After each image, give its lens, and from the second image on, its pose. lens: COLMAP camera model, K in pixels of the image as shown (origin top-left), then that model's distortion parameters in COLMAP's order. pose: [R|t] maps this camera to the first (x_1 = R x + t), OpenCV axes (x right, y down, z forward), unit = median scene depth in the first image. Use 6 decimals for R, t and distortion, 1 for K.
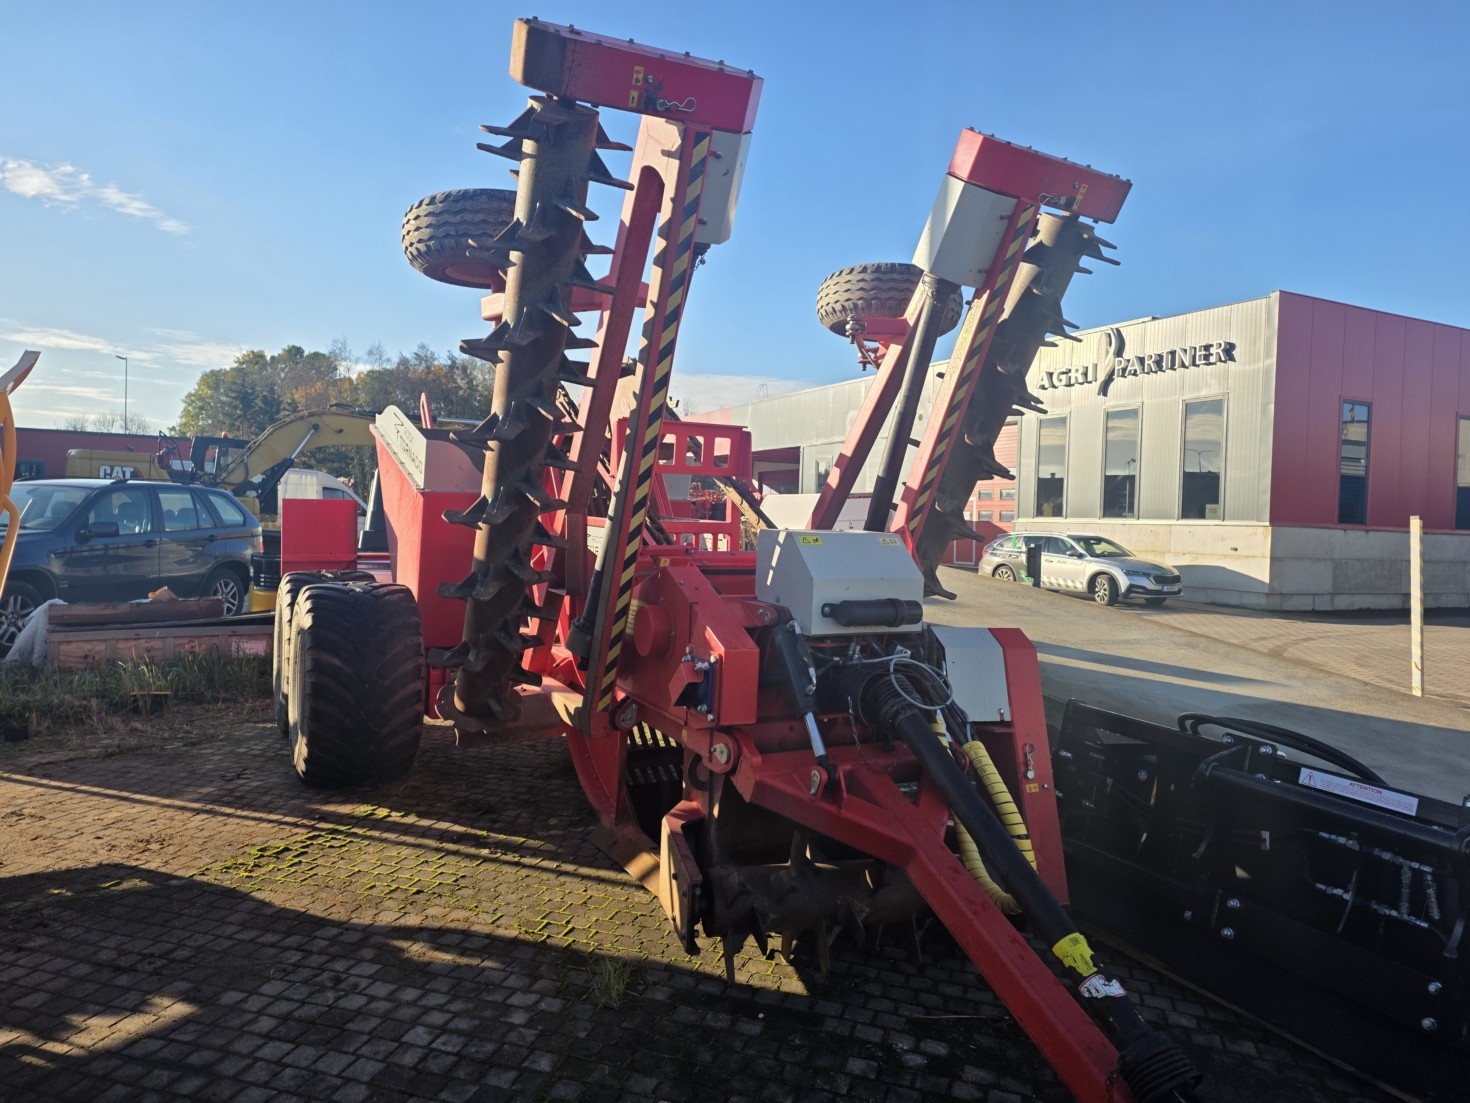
lens RADIAL K [[947.6, 0, 720.5], [0, 947.6, 546.9], [0, 0, 1]] dist [0.083246, -0.075614]
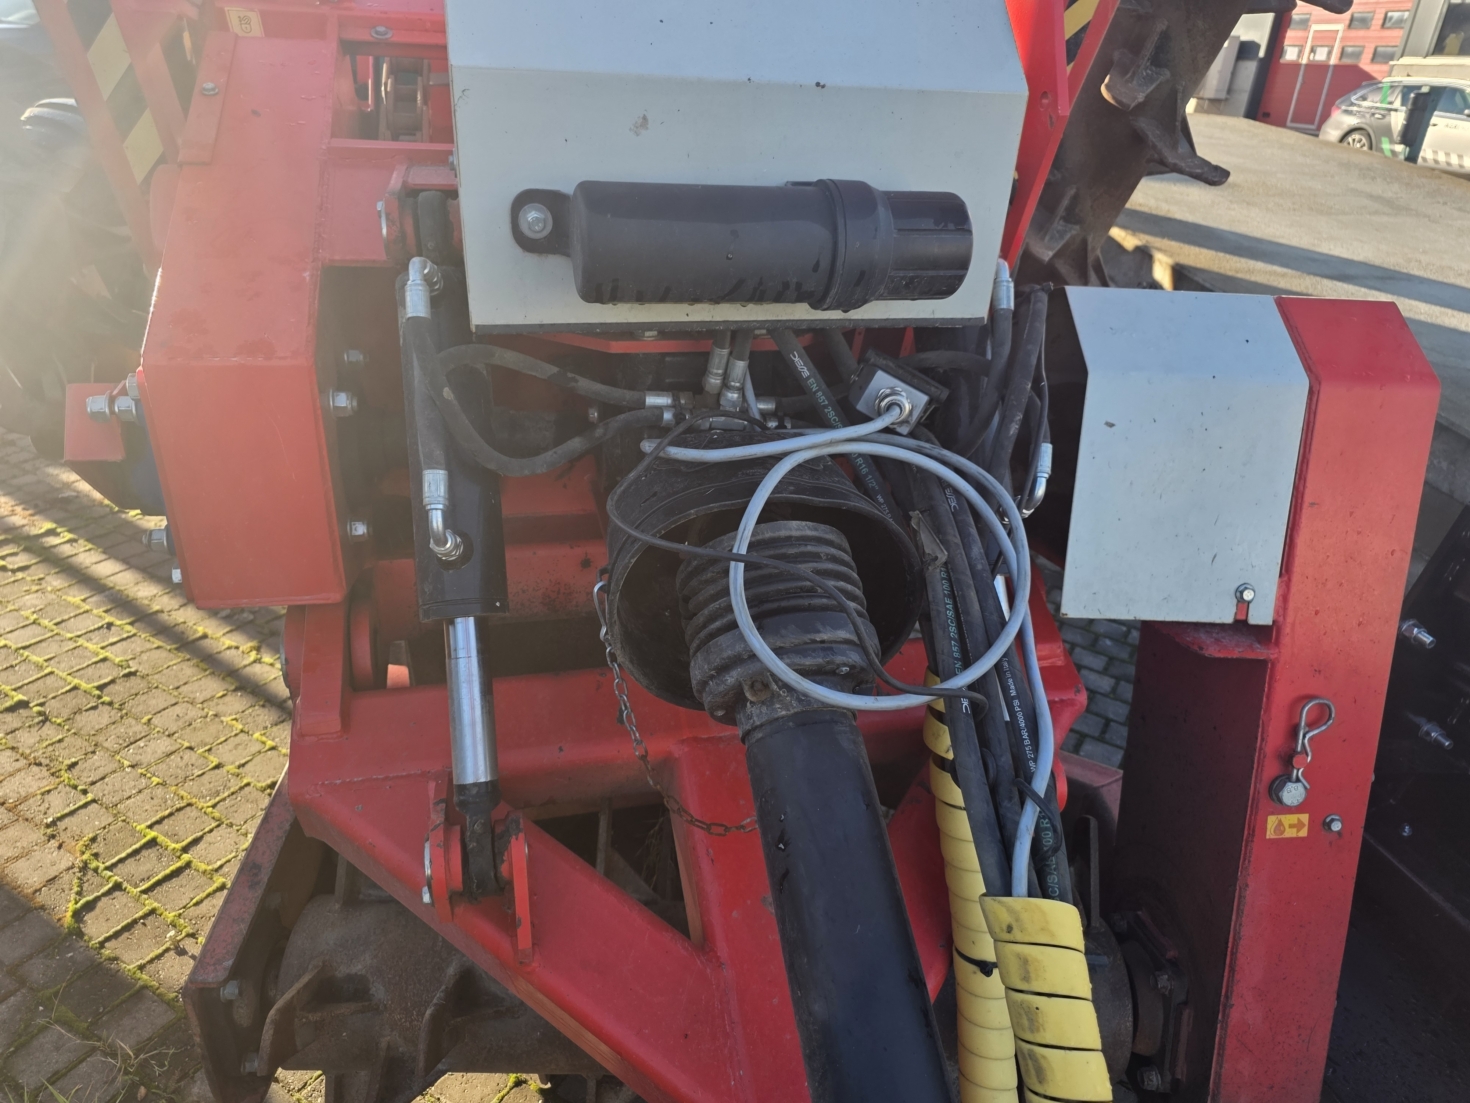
lens RADIAL K [[958.5, 0, 738.8], [0, 958.5, 542.2], [0, 0, 1]] dist [0.060543, -0.045680]
pose [[0.970975, 0.124253, -0.204372, 0.174140], [-0.027853, 0.907400, 0.419343, 0.029401], [0.237552, -0.401480, 0.884524, 0.609512]]
